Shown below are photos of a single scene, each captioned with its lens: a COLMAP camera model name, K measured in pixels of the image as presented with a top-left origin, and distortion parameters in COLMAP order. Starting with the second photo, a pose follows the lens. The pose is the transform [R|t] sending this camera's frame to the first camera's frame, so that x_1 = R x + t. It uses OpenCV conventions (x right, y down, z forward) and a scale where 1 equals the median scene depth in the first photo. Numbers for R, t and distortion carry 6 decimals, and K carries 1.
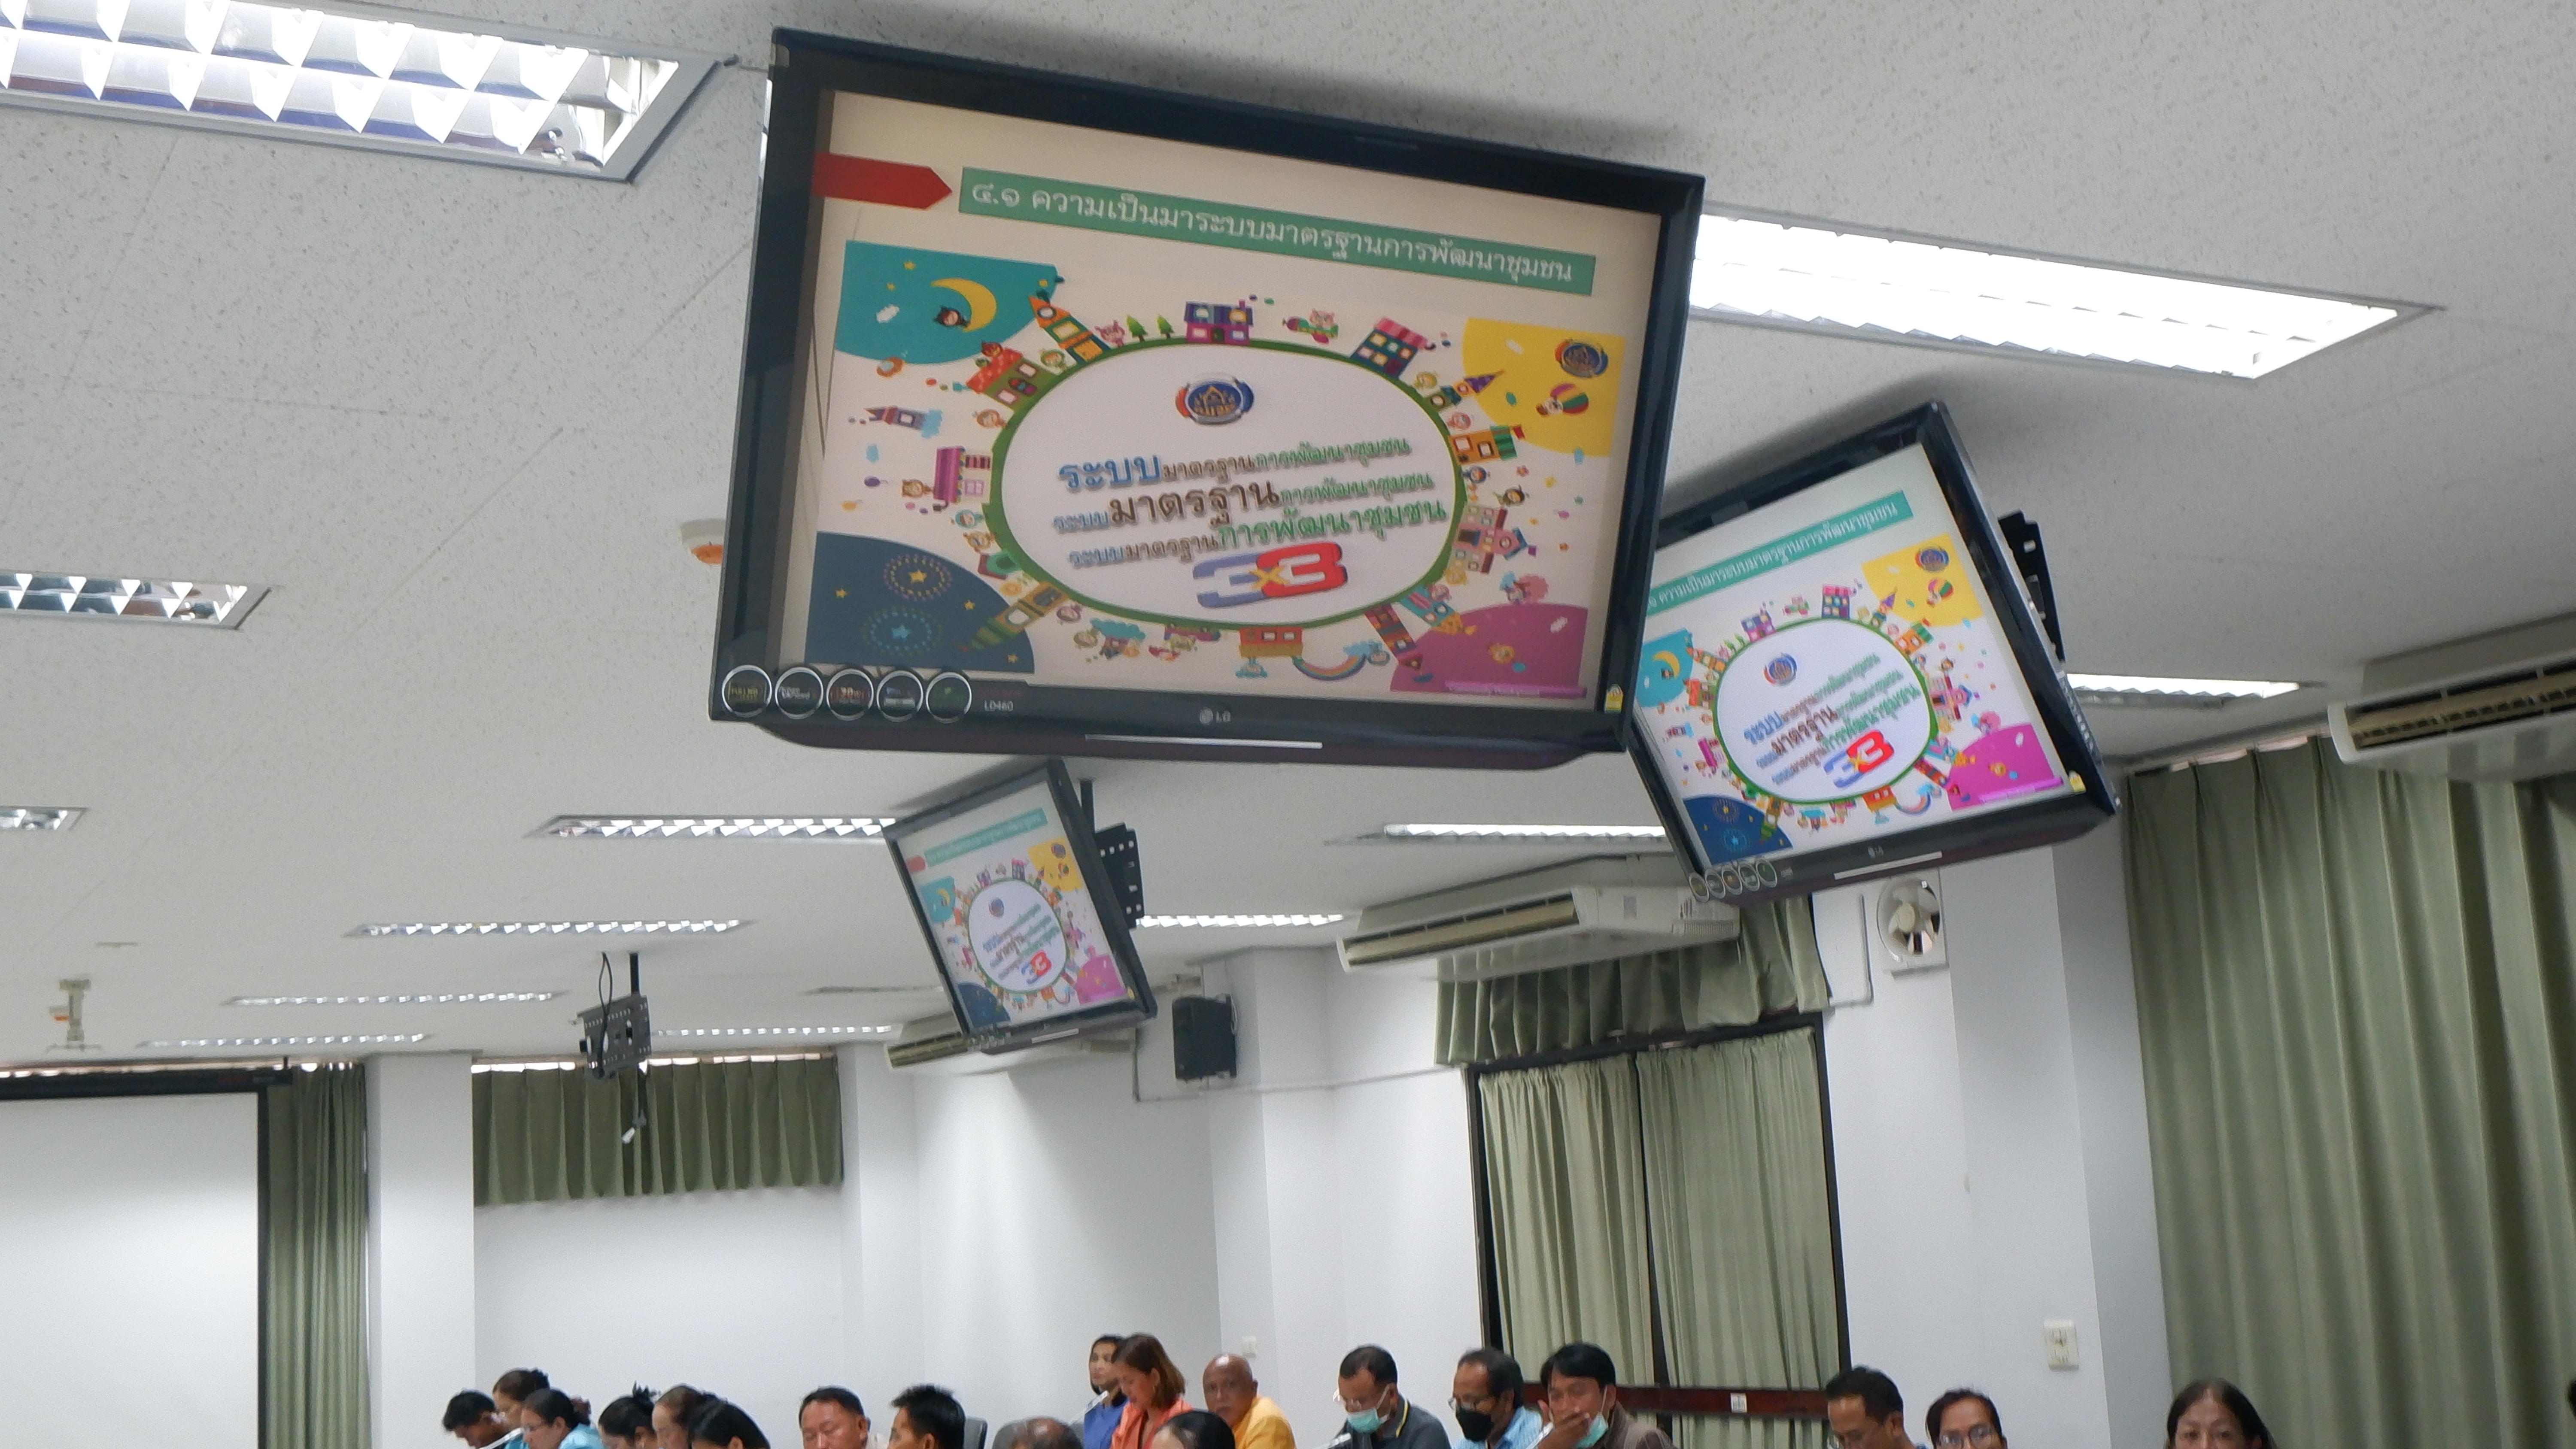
lens RADIAL K [[2900.6, 0, 1288.0], [0, 2900.6, 724.5], [0, 0, 1]] dist [-0.019589, 0.030498]
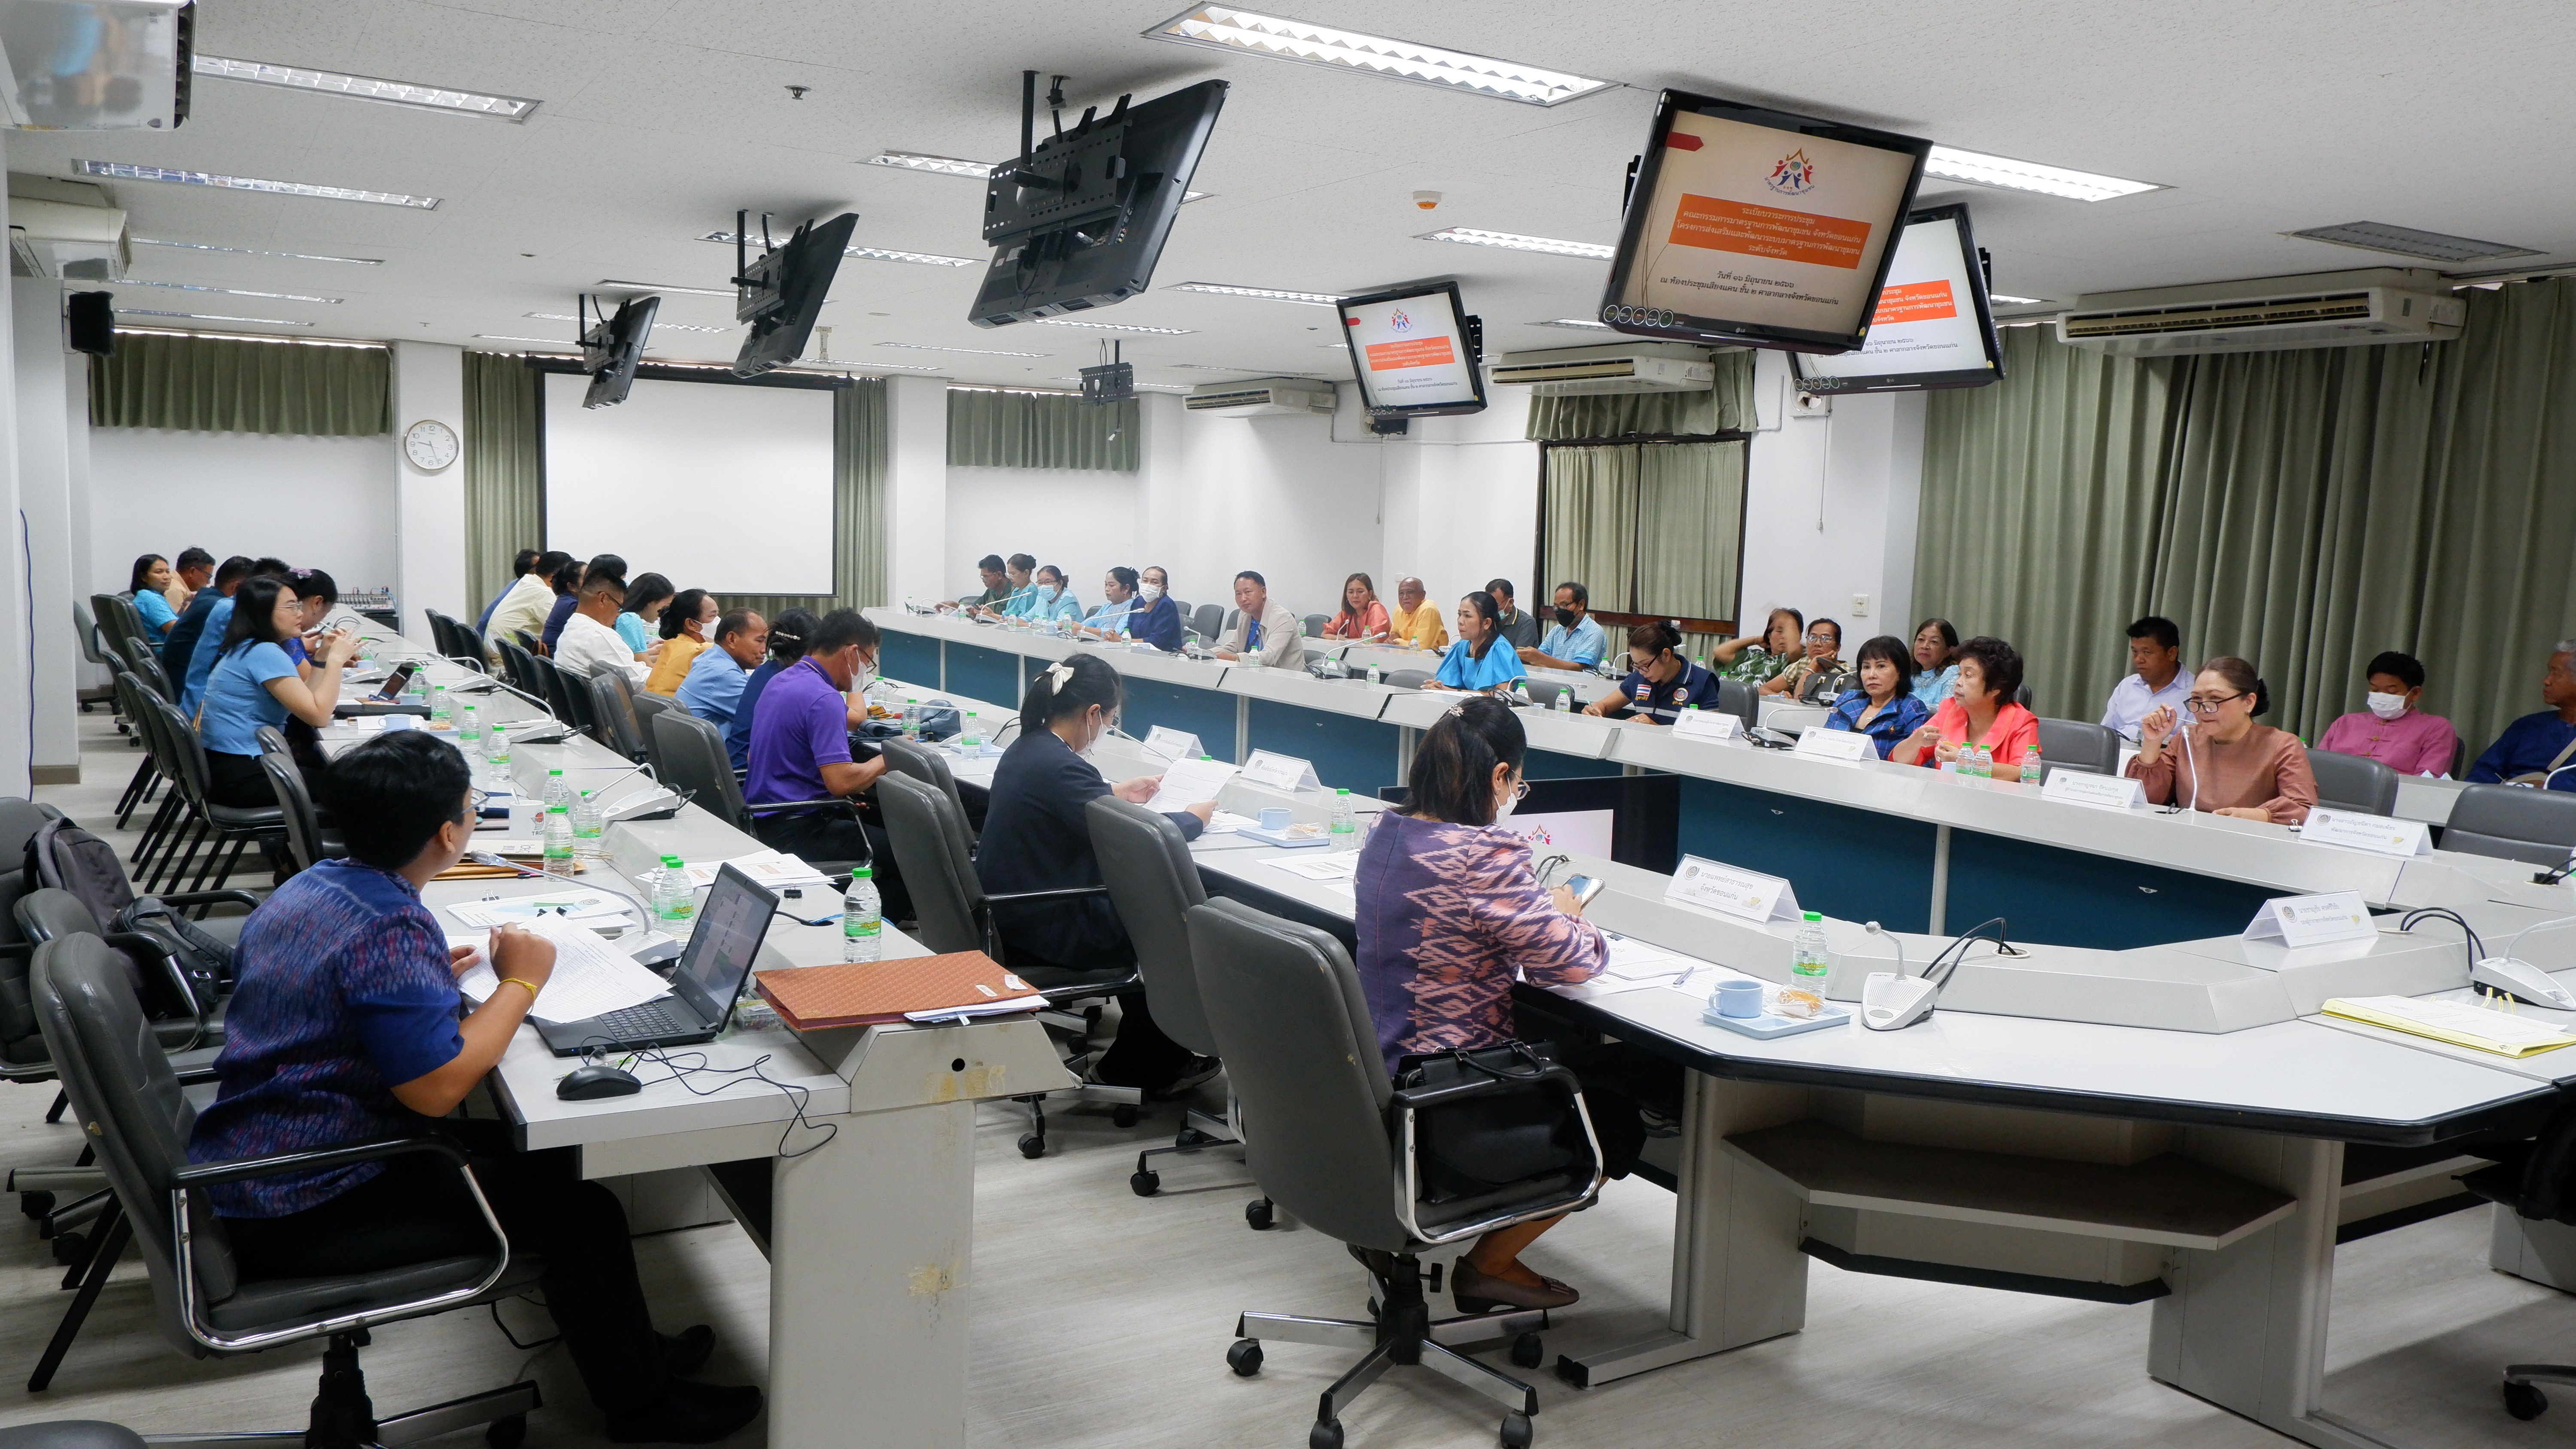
lens RADIAL K [[1912.0, 0, 1288.0], [0, 1912.0, 724.5], [0, 0, 1]] dist [-0.000111, 0.008376]
pose [[0.995243, 0.088733, 0.040226, -0.157478], [-0.096322, 0.958138, 0.269618, -0.029302], [-0.014619, -0.272210, 0.962127, -0.284021]]
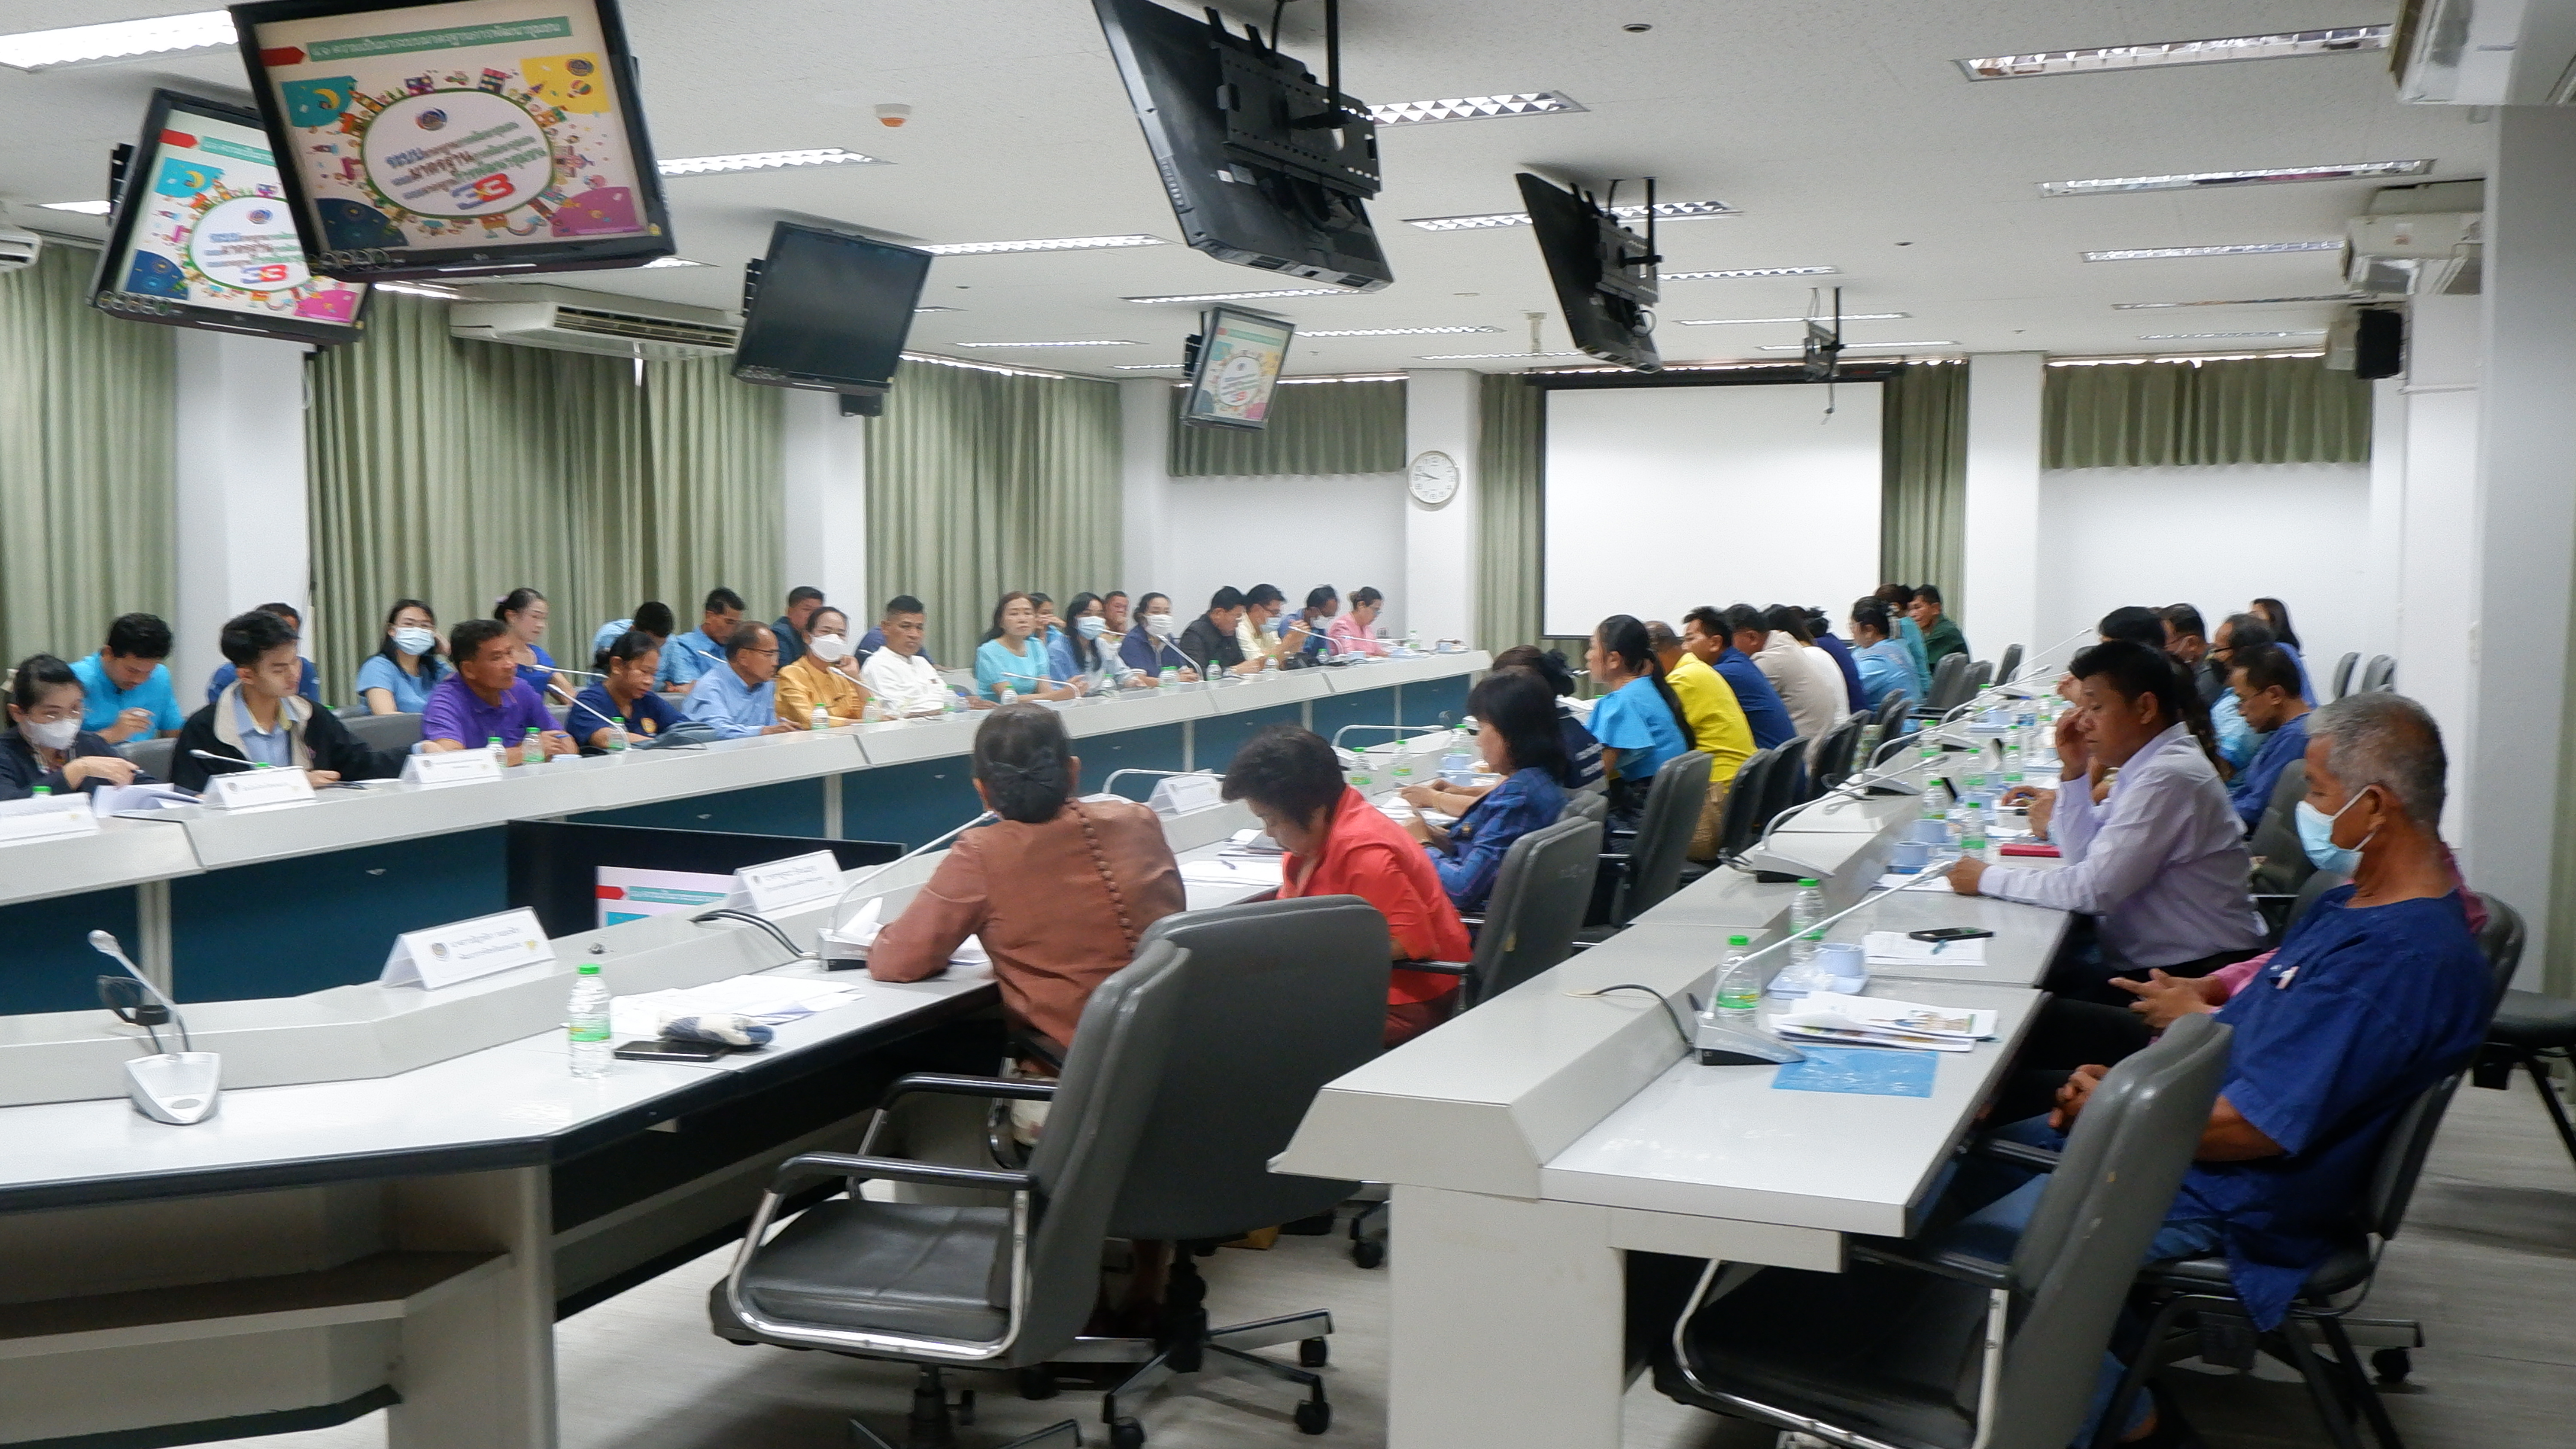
lens RADIAL K [[2423.5, 0, 1288.0], [0, 2423.5, 724.5], [0, 0, 1]] dist [-0.012019, 0.012828]
pose [[0.603966, 0.121642, -0.787673, 0.604910], [0.098293, 0.969372, 0.225070, -0.003928], [0.790926, -0.213357, 0.573511, 0.106797]]
